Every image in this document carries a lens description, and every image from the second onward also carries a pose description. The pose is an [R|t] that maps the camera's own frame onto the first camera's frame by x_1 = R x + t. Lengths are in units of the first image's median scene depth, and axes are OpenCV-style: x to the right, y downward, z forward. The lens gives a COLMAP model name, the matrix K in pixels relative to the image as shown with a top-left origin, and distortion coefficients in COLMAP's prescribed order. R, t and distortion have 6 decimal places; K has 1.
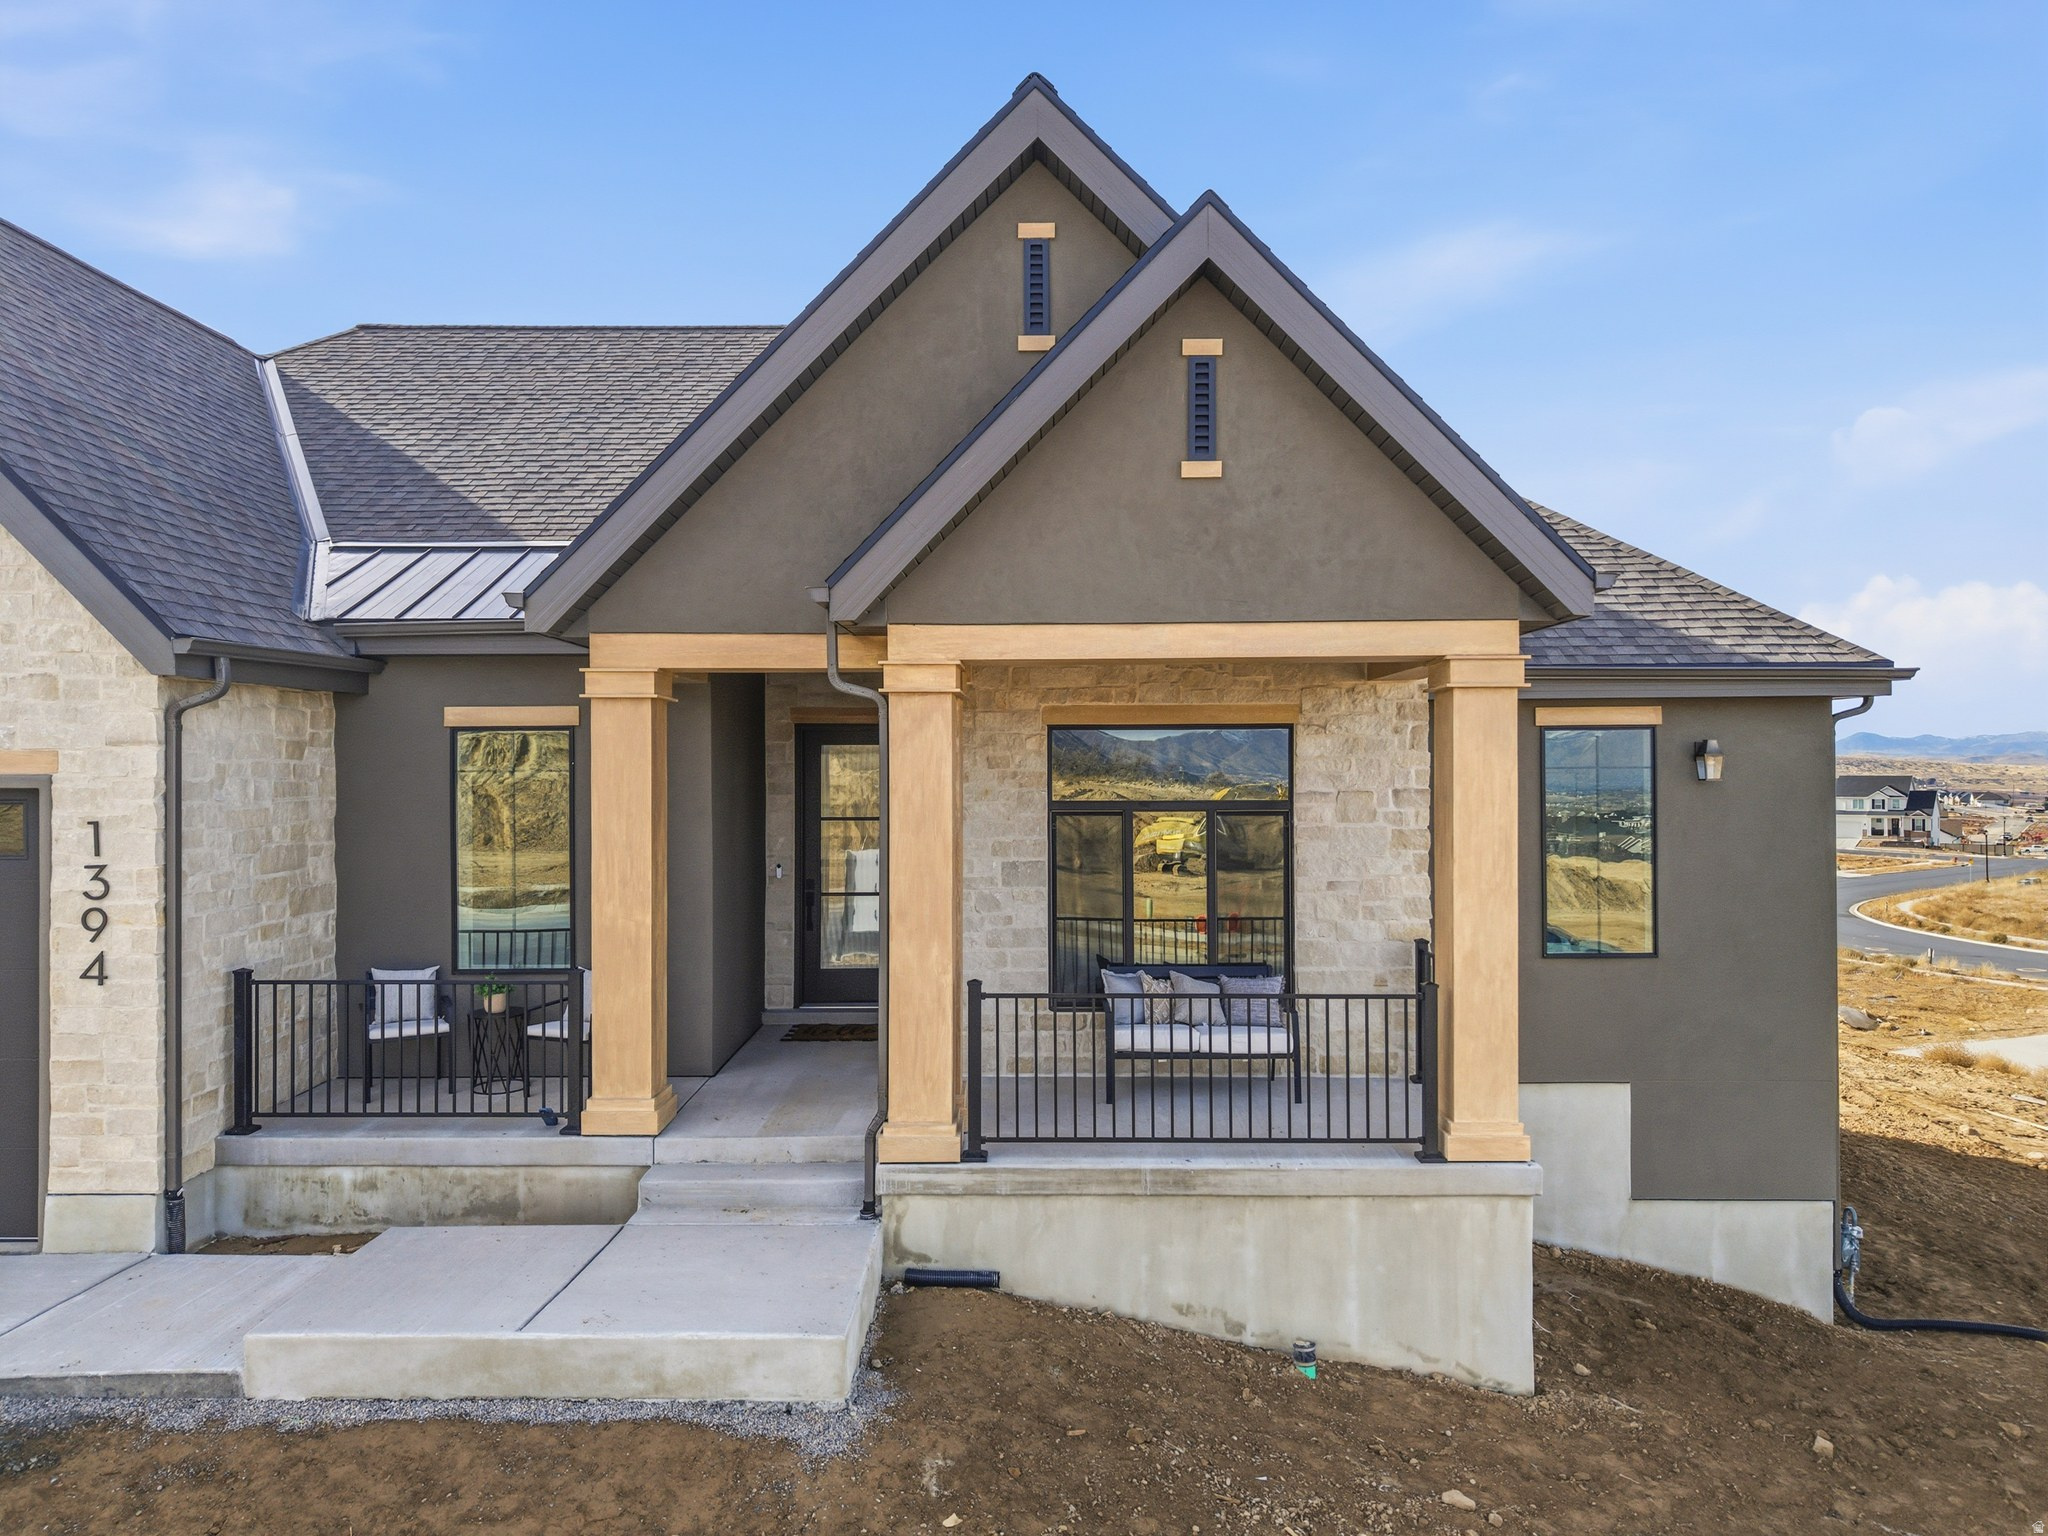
lens RADIAL K [[1369.1, 0, 1024.0], [0, 1369.1, 768.0], [0, 0, 1]] dist [0.038596, -0.048987]
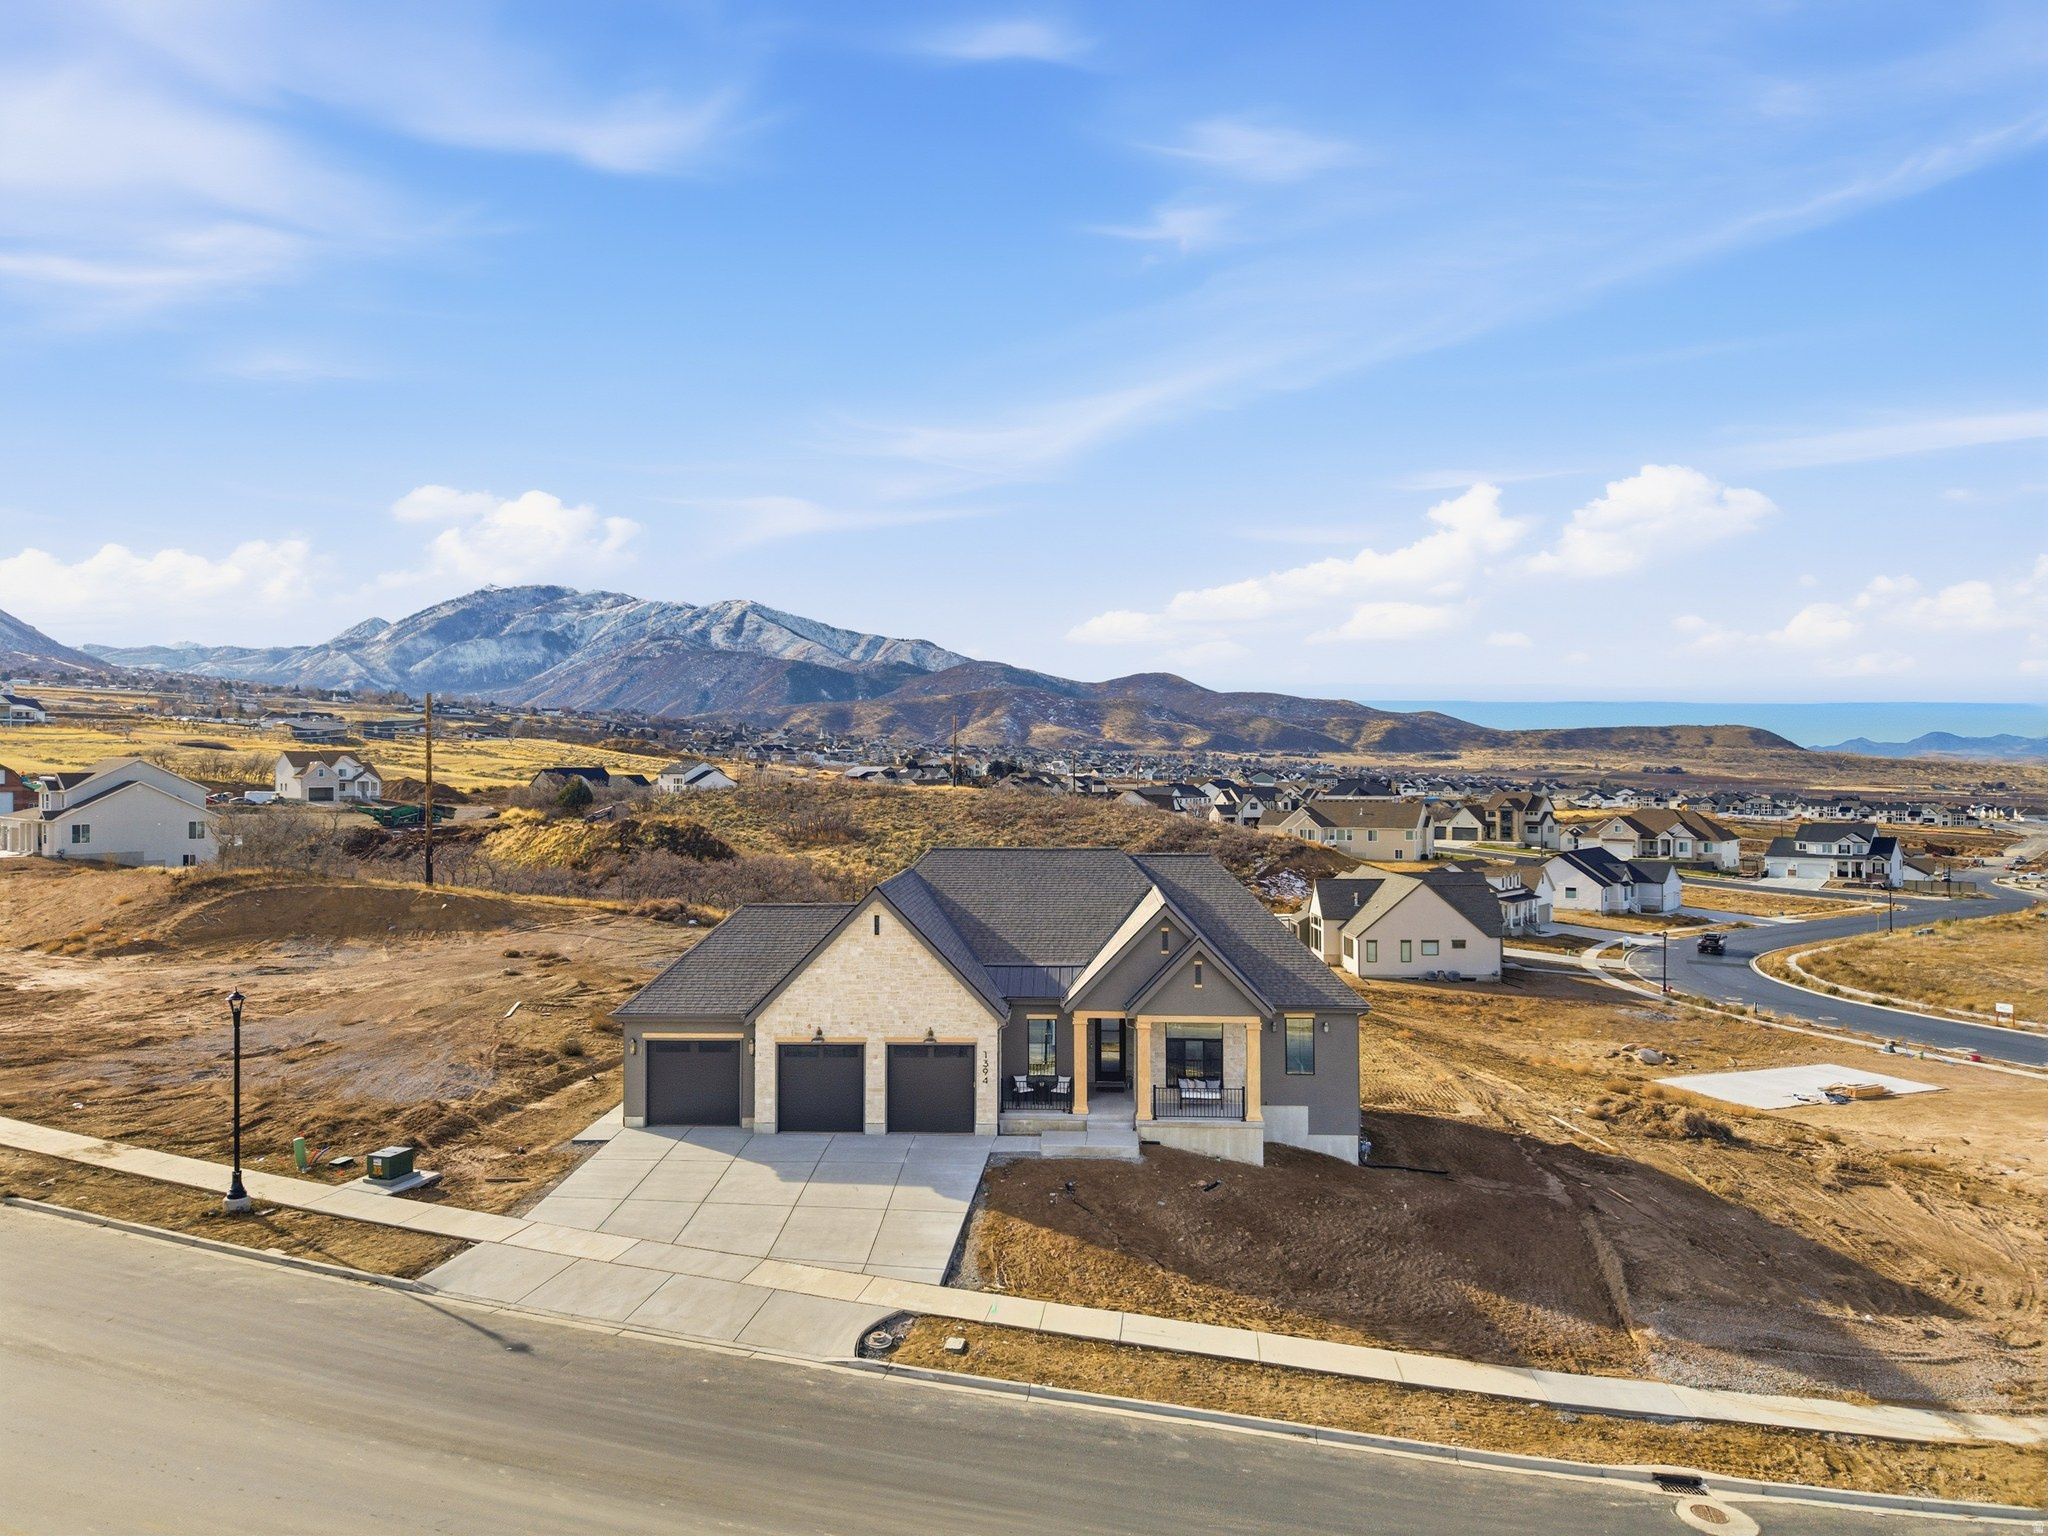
lens RADIAL K [[1411.3, 0, 1029.2], [0, 1411.3, 715.3], [0, 0, 1]] dist [0.053015, -0.062468]
pose [[0.999333, 0.000413, -0.036517, -0.298703], [-0.001359, 0.999664, -0.025872, -1.040770], [0.036494, 0.025904, 0.998998, -4.157610]]
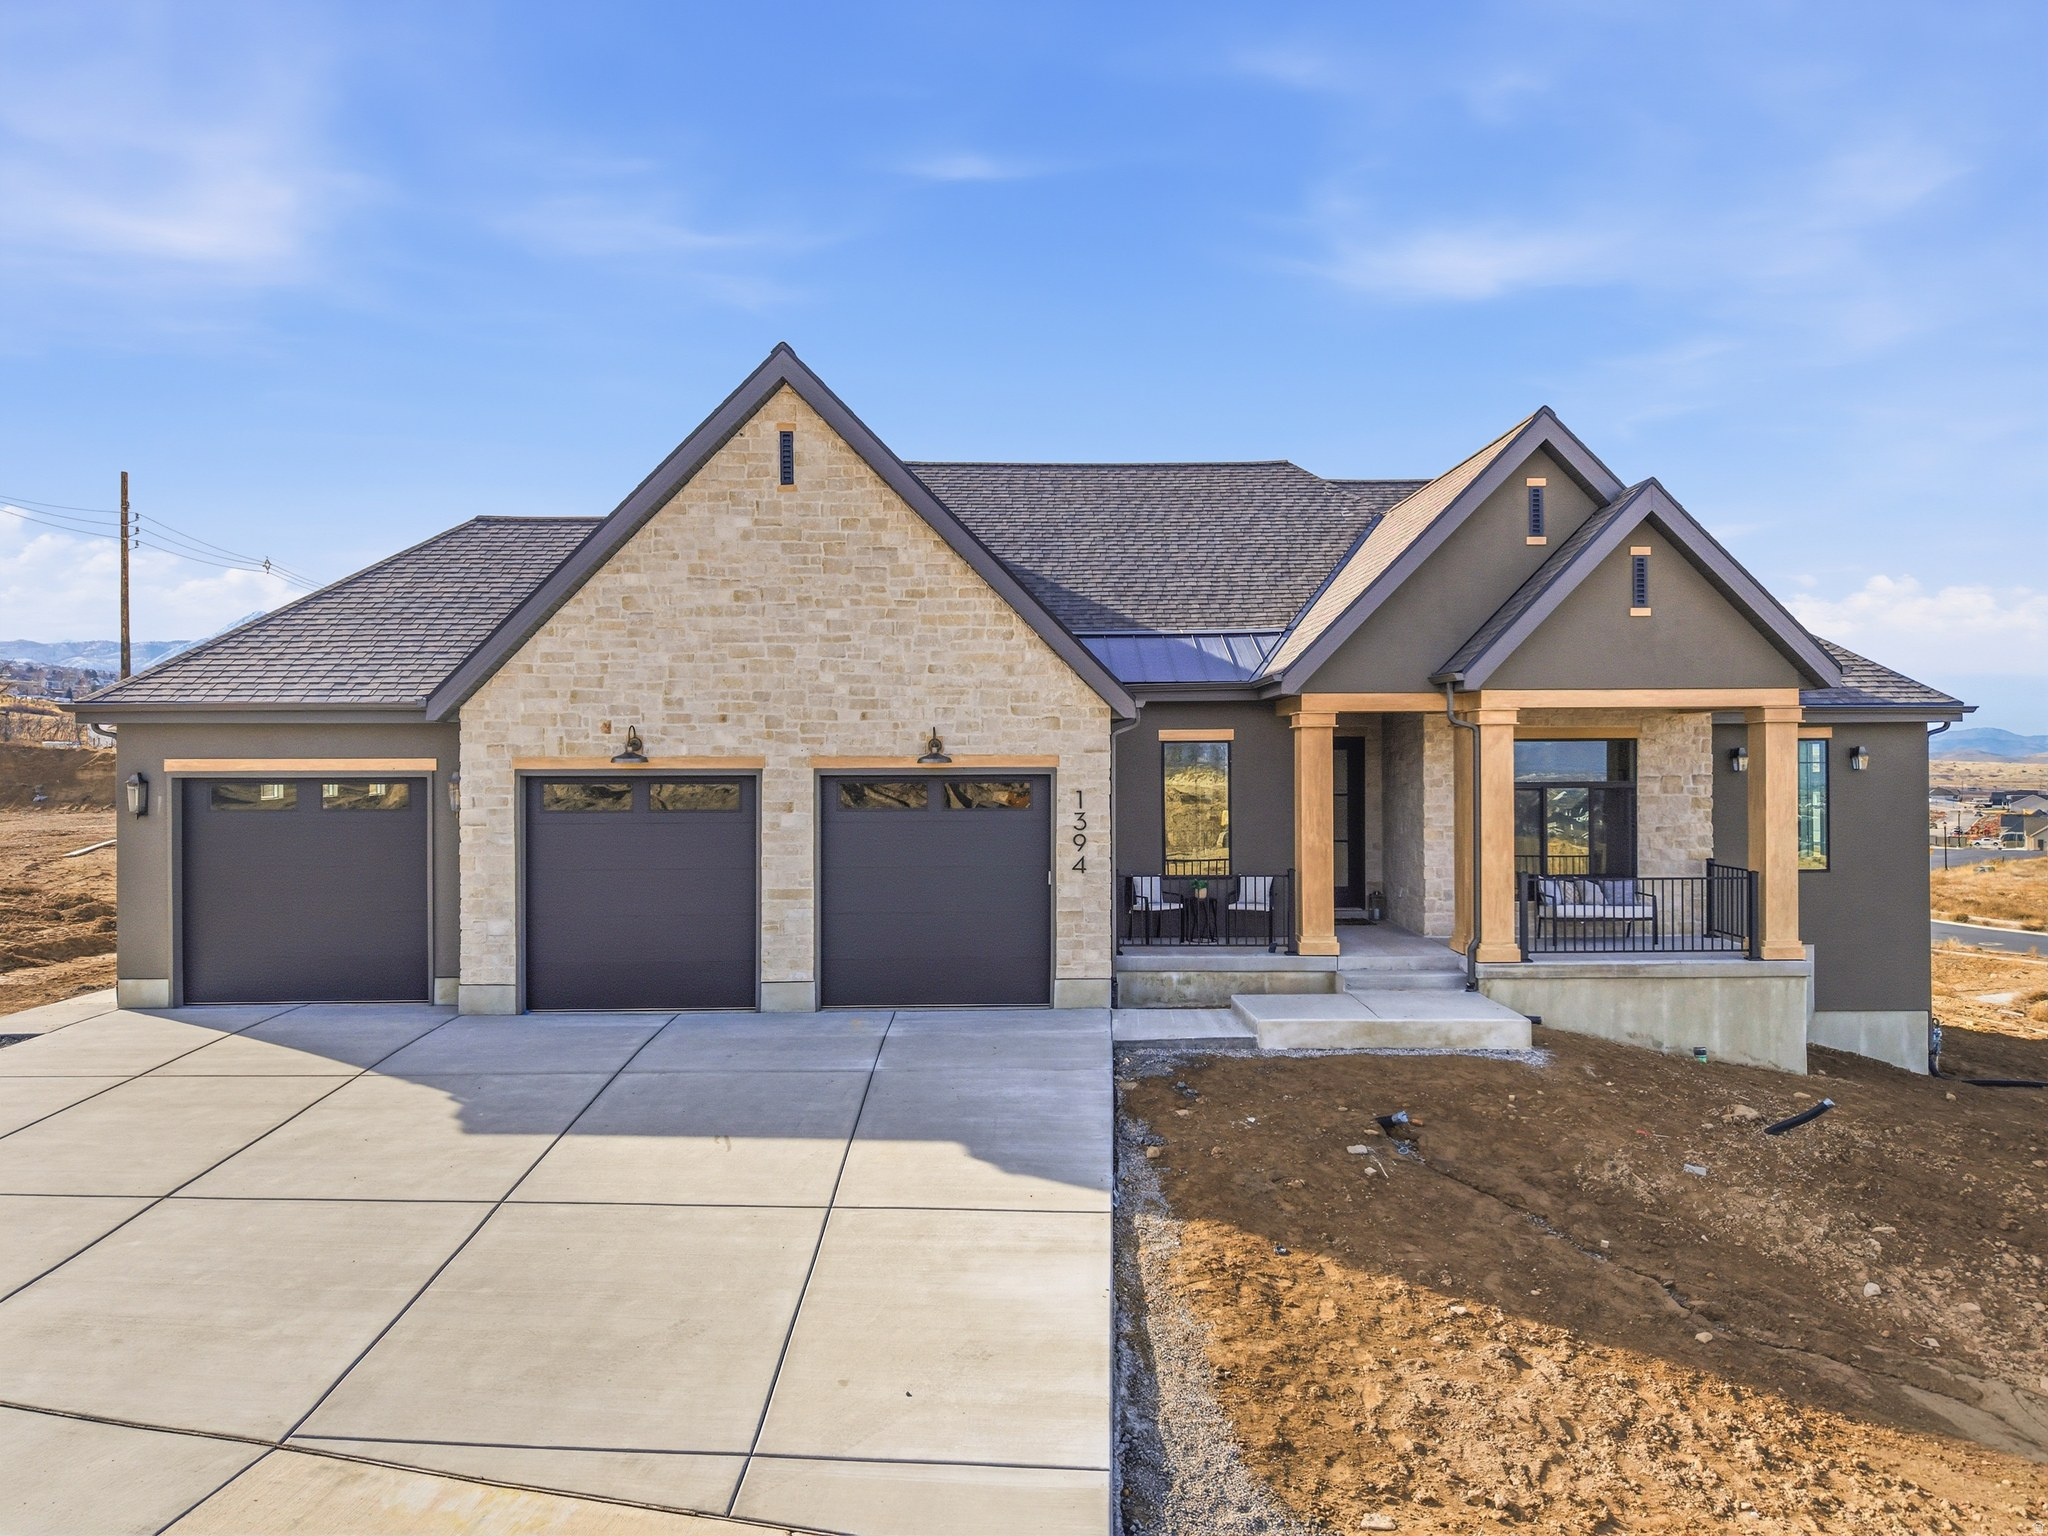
lens RADIAL K [[1369.1, 0, 1024.0], [0, 1369.1, 768.0], [0, 0, 1]] dist [0.038596, -0.048987]
pose [[0.999661, -0.002478, 0.025899, -0.765897], [0.002450, 0.999996, 0.001132, 0.002814], [-0.025902, -0.001068, 0.999664, -0.910376]]
